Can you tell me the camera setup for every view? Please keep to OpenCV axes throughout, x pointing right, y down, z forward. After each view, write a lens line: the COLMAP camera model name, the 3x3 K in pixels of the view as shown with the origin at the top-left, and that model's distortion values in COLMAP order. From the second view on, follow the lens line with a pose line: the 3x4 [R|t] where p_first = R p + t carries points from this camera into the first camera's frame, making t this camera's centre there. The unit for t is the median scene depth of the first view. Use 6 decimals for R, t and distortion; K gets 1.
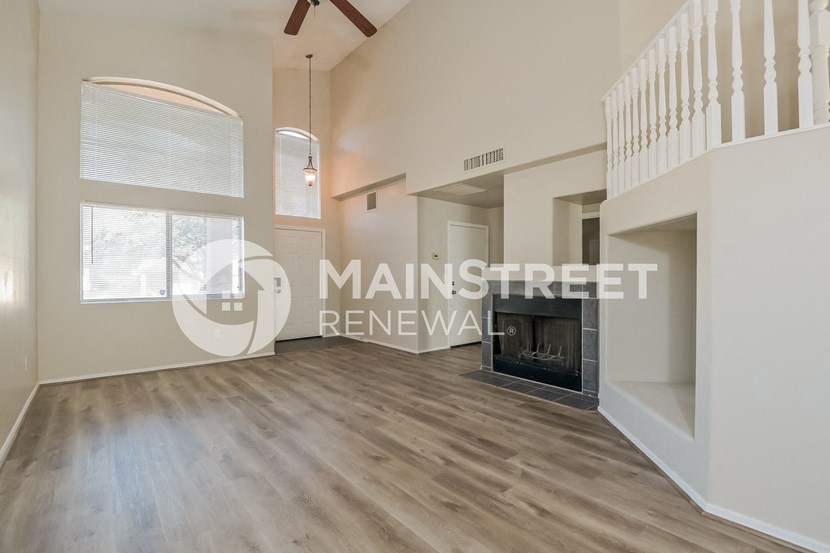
lens RADIAL K [[391.6, 0, 415.1], [0, 391.6, 274.9], [0, 0, 1]] dist [0.010572, 0.000525]
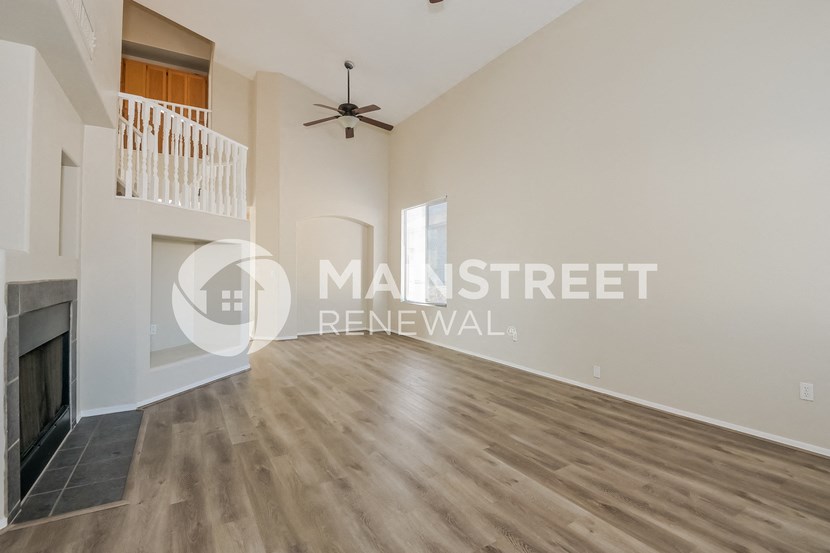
lens RADIAL K [[391.6, 0, 414.8], [0, 391.6, 272.7], [0, 0, 1]] dist [0.010572, 0.000525]
pose [[-0.988636, -0.002575, 0.150308, -0.343390], [-0.003171, 0.999988, -0.003729, 0.006503], [-0.150297, -0.004164, -0.988632, 1.734655]]
